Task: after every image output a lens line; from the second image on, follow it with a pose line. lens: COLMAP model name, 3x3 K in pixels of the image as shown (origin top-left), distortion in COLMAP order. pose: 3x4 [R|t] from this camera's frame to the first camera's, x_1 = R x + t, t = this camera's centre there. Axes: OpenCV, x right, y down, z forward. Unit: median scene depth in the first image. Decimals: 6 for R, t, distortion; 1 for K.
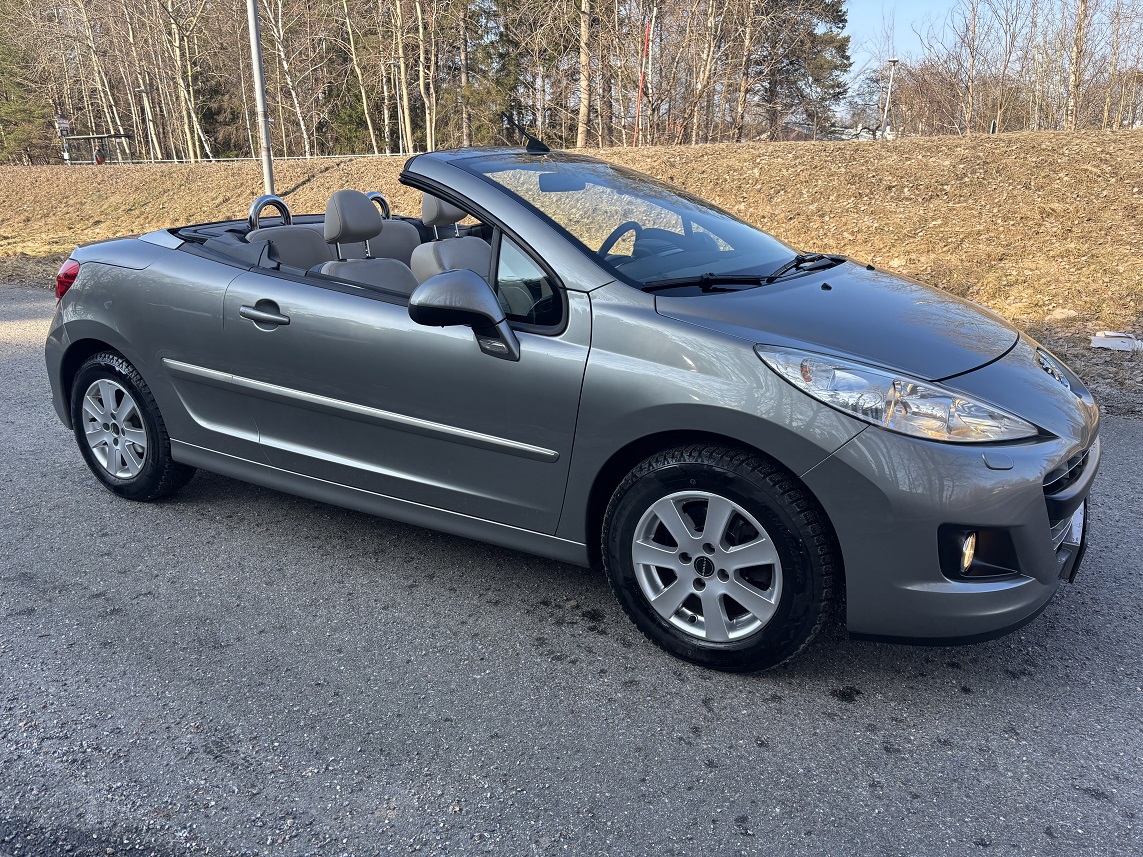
lens RADIAL K [[875.3, 0, 569.6], [0, 875.3, 421.8], [0, 0, 1]] dist [0.052934, -0.064471]
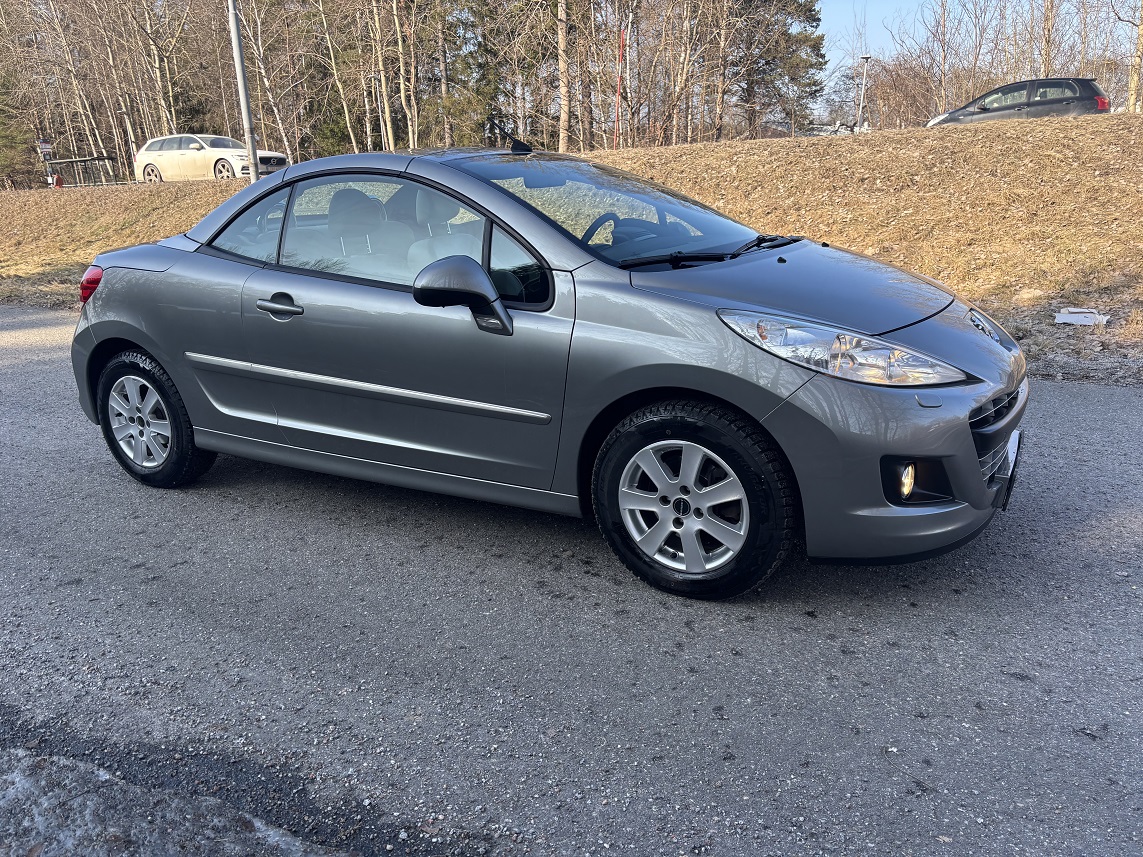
lens RADIAL K [[892.4, 0, 575.0], [0, 892.4, 428.1], [0, 0, 1]] dist [0.057082, -0.072018]
pose [[0.999128, -0.039632, 0.013117, 0.002759], [0.039731, 0.999183, -0.007389, 0.052601], [-0.012813, 0.007904, 0.999887, -0.126966]]
